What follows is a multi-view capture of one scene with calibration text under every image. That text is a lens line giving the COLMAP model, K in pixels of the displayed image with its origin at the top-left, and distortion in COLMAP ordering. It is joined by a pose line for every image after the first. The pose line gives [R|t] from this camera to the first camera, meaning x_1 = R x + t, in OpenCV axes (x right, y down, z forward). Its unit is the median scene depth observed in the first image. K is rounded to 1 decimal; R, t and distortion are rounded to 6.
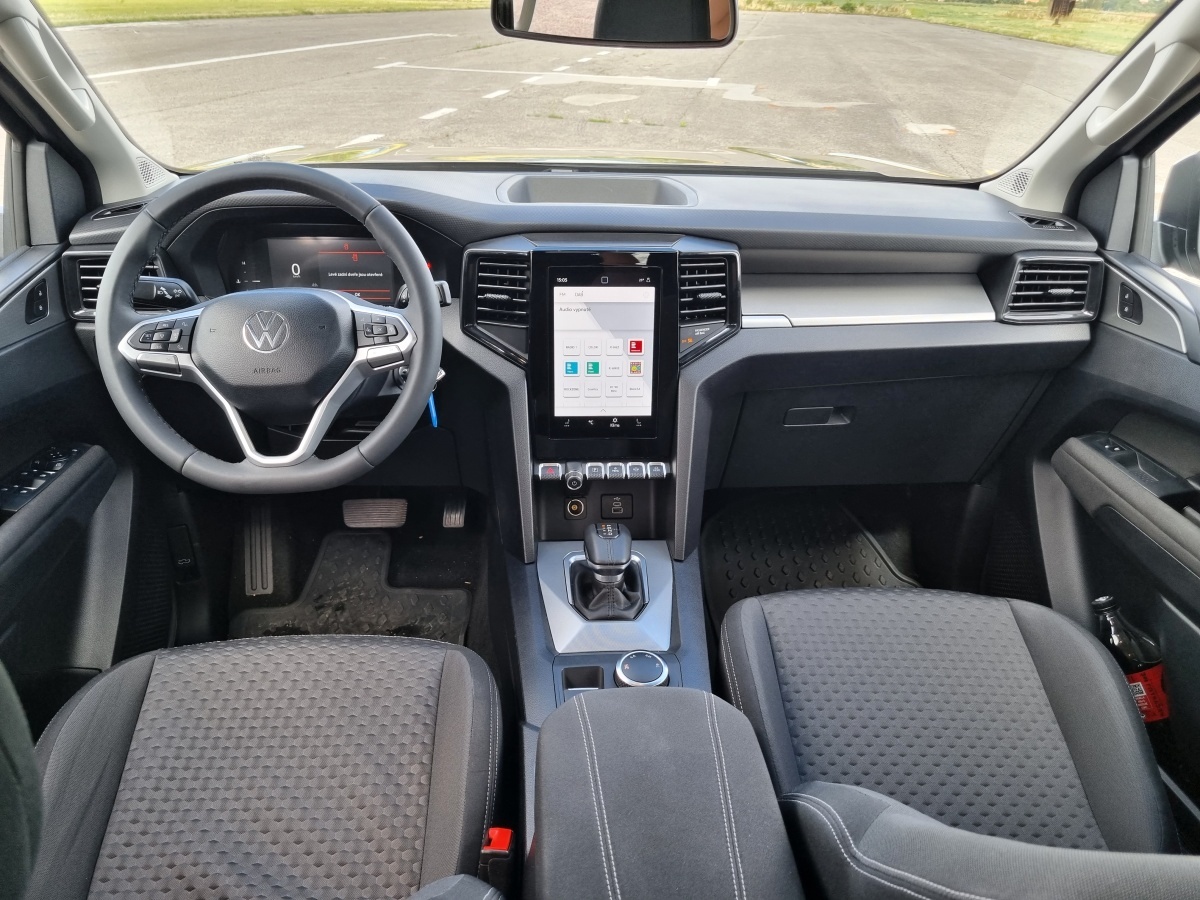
lens RADIAL K [[905.6, 0, 602.3], [0, 905.6, 451.8], [0, 0, 1]] dist [0.051982, -0.031444]
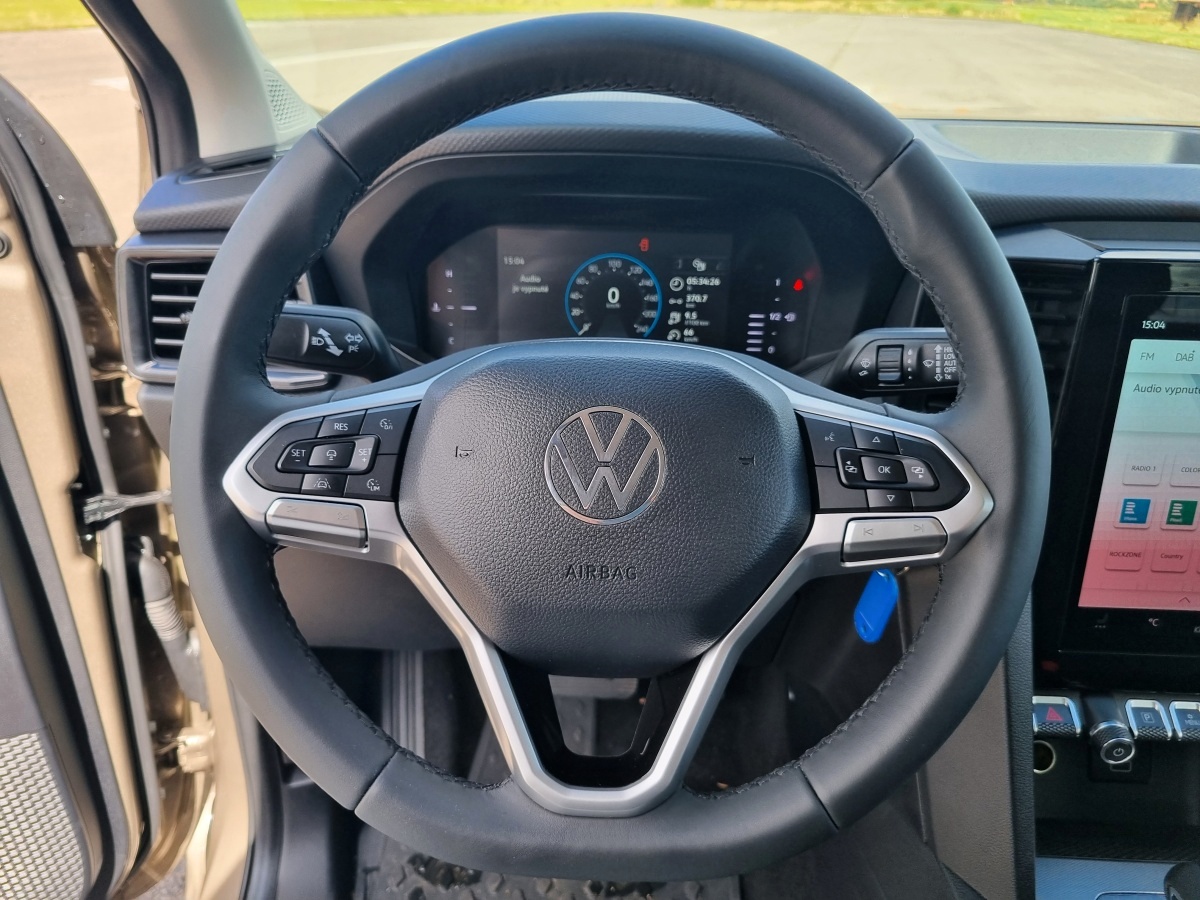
lens RADIAL K [[905.6, 0, 595.5], [0, 905.6, 446.3], [0, 0, 1]] dist [0.051982, -0.031444]
pose [[0.996561, 0.039700, -0.072740, -0.276501], [-0.040664, 0.999103, -0.011823, -0.108238], [0.072205, 0.014740, 0.997281, 0.499781]]
